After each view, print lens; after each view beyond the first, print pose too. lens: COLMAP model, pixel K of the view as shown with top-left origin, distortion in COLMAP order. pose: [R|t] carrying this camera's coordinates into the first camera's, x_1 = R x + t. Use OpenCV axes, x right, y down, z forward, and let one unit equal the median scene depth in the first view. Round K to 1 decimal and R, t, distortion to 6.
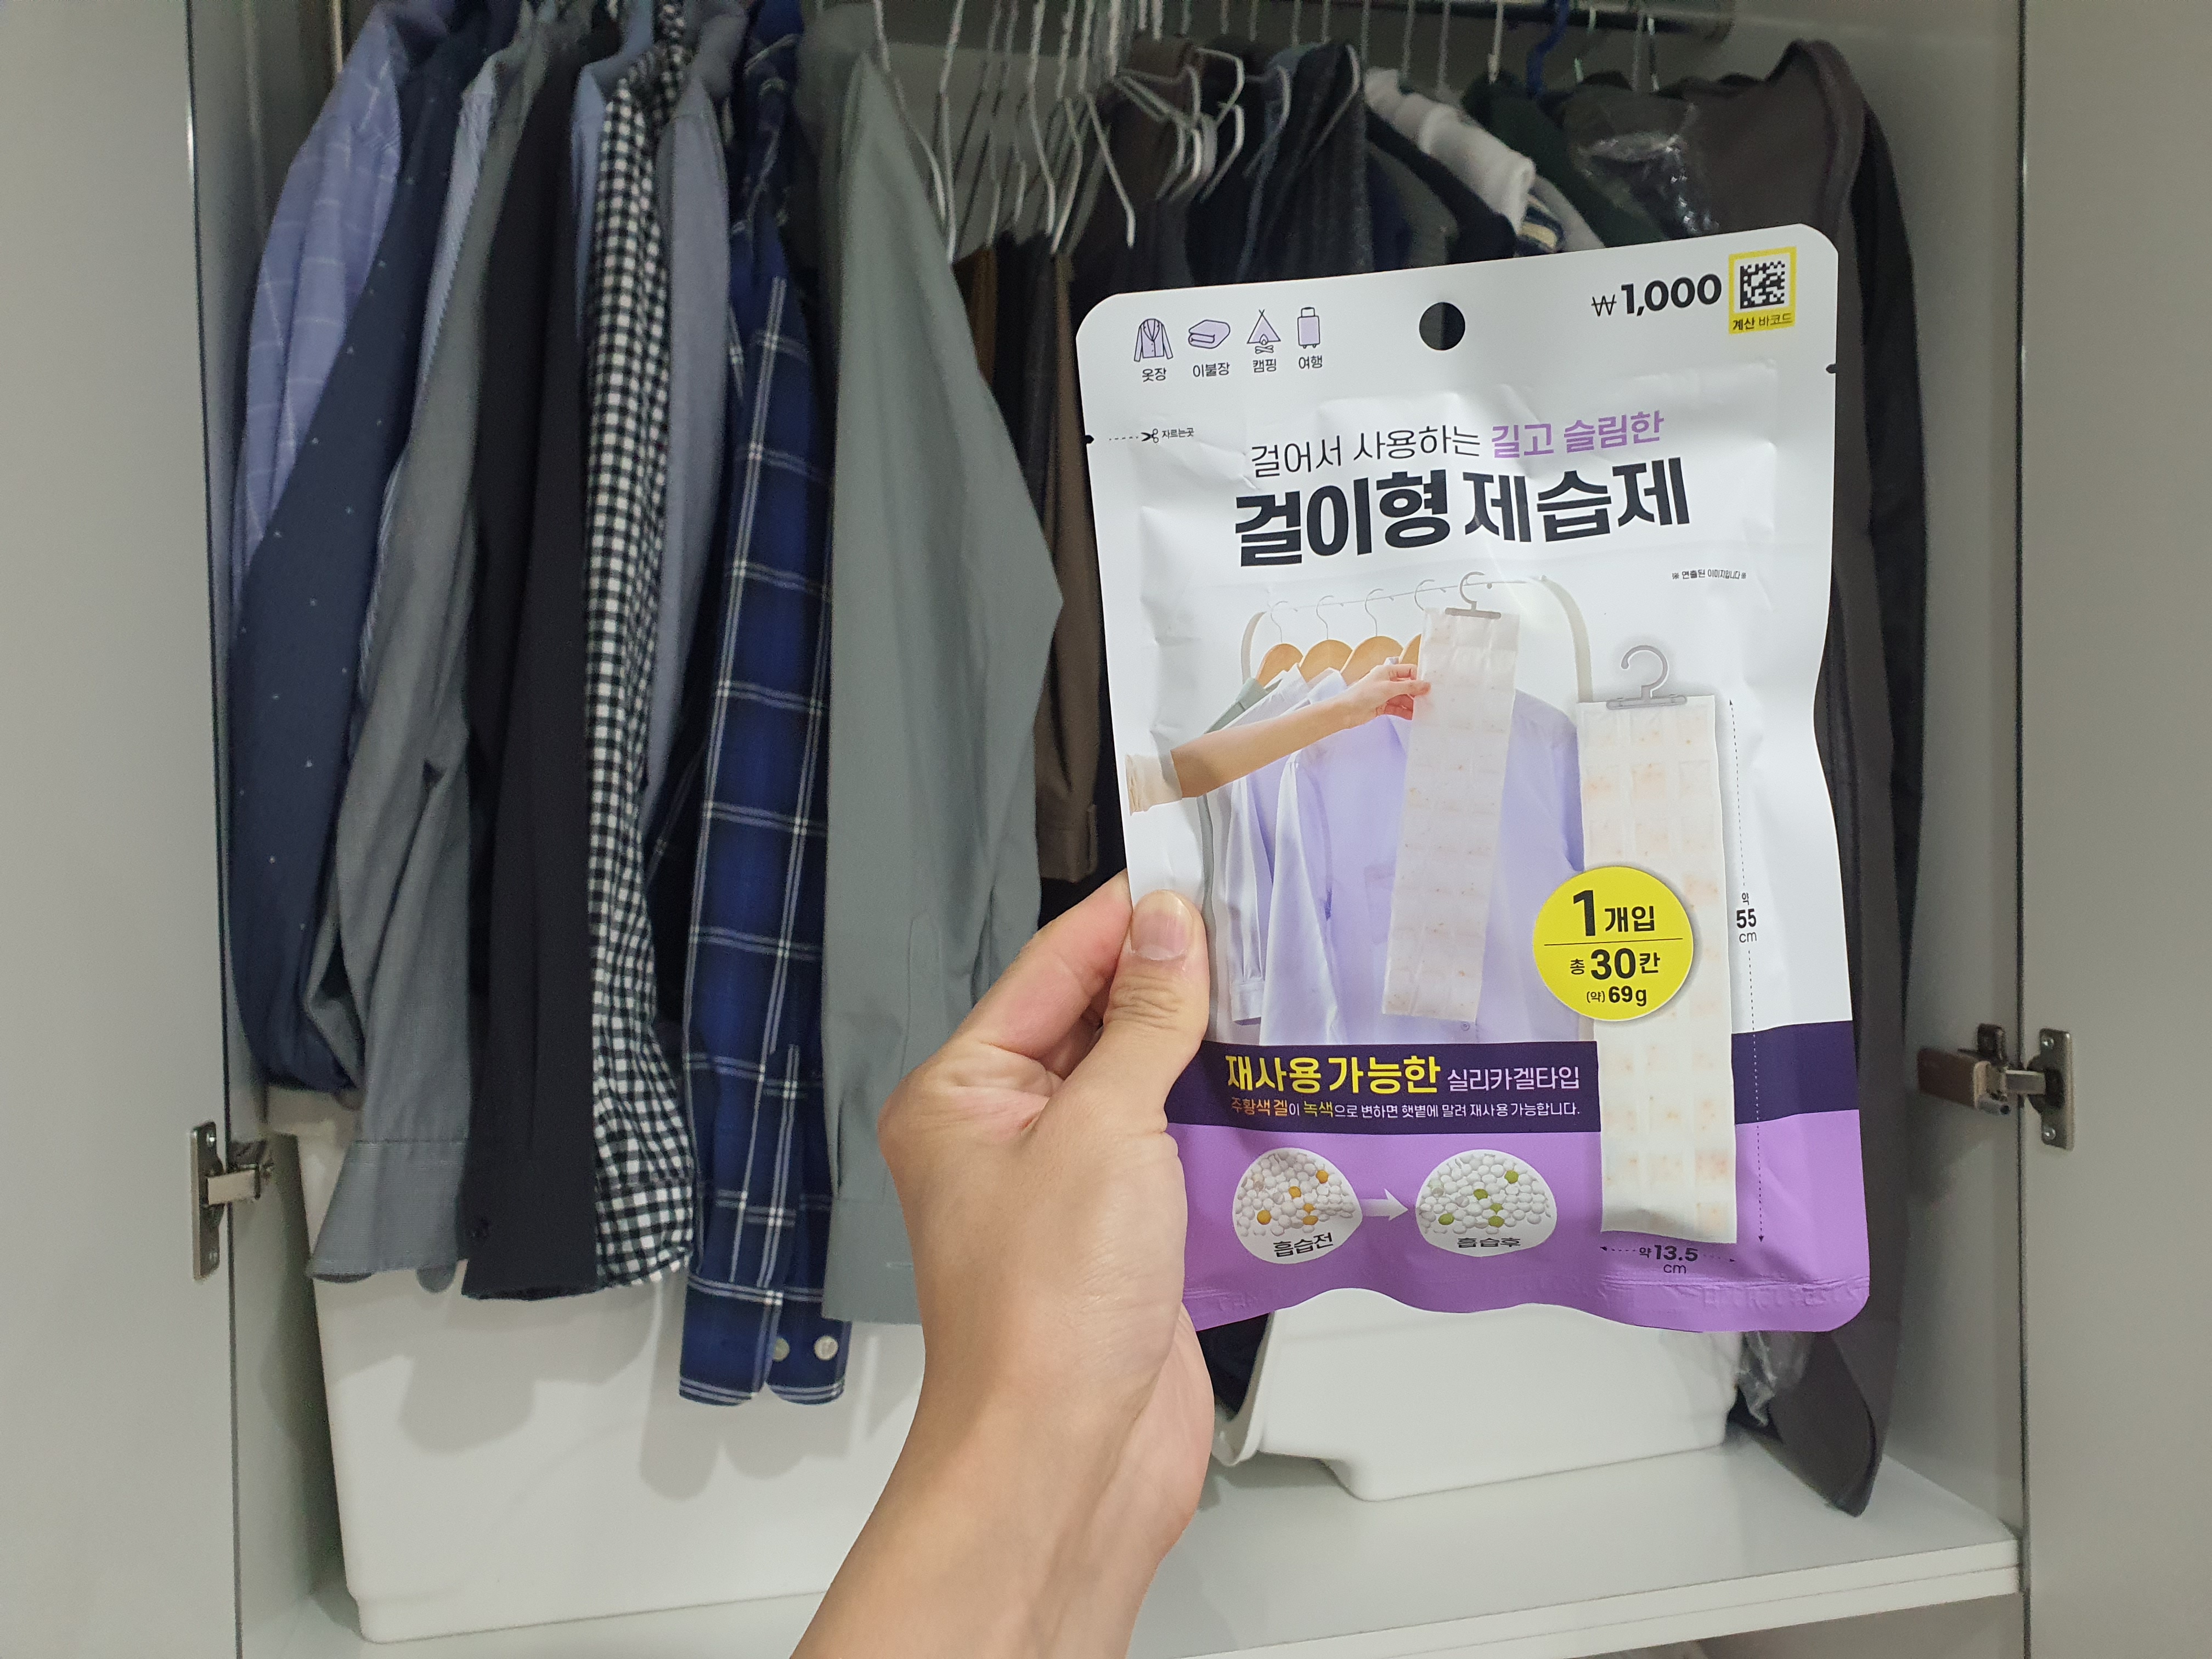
lens RADIAL K [[1761.9, 0, 1106.0], [0, 1761.9, 829.5], [0, 0, 1]] dist [-0.048480, -0.006369]
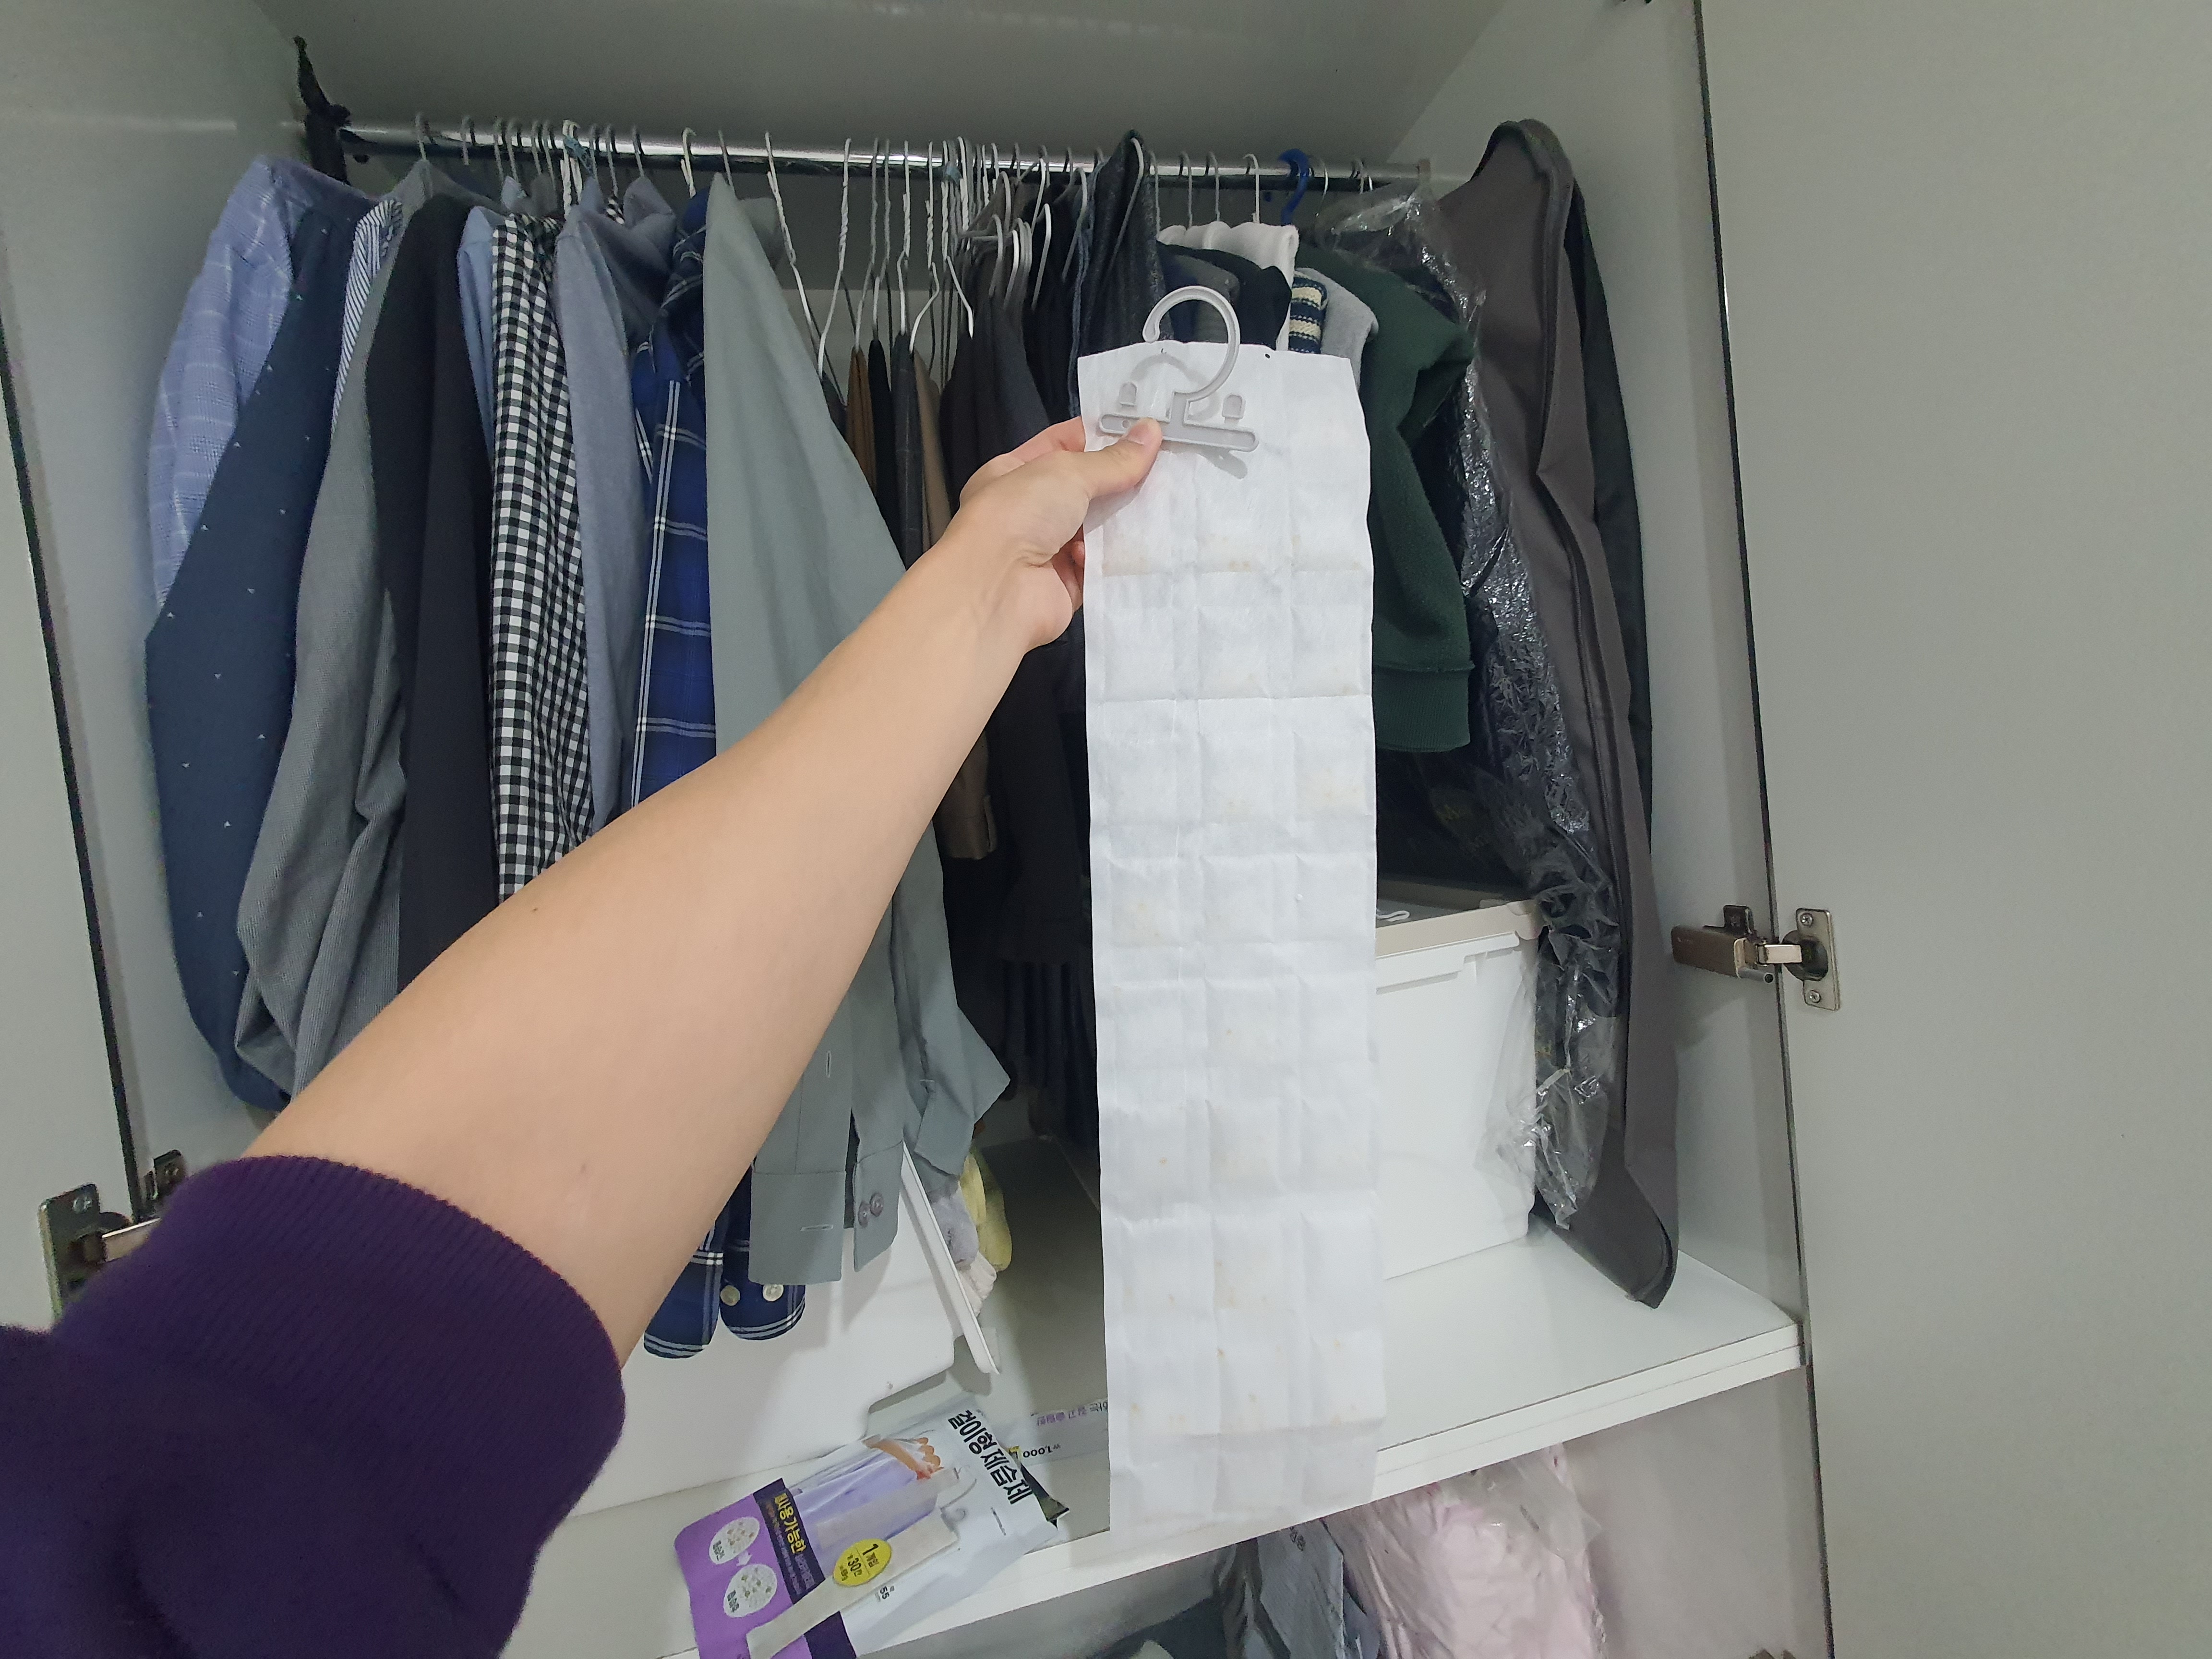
lens RADIAL K [[782.2, 0, 1103.2], [0, 782.2, 823.0], [0, 0, 1]] dist [-0.013711, -0.000066]
pose [[0.995415, -0.094249, -0.016296, 0.086683], [0.094374, 0.995512, 0.007073, 0.009400], [0.015557, -0.008579, 0.999842, 0.481681]]
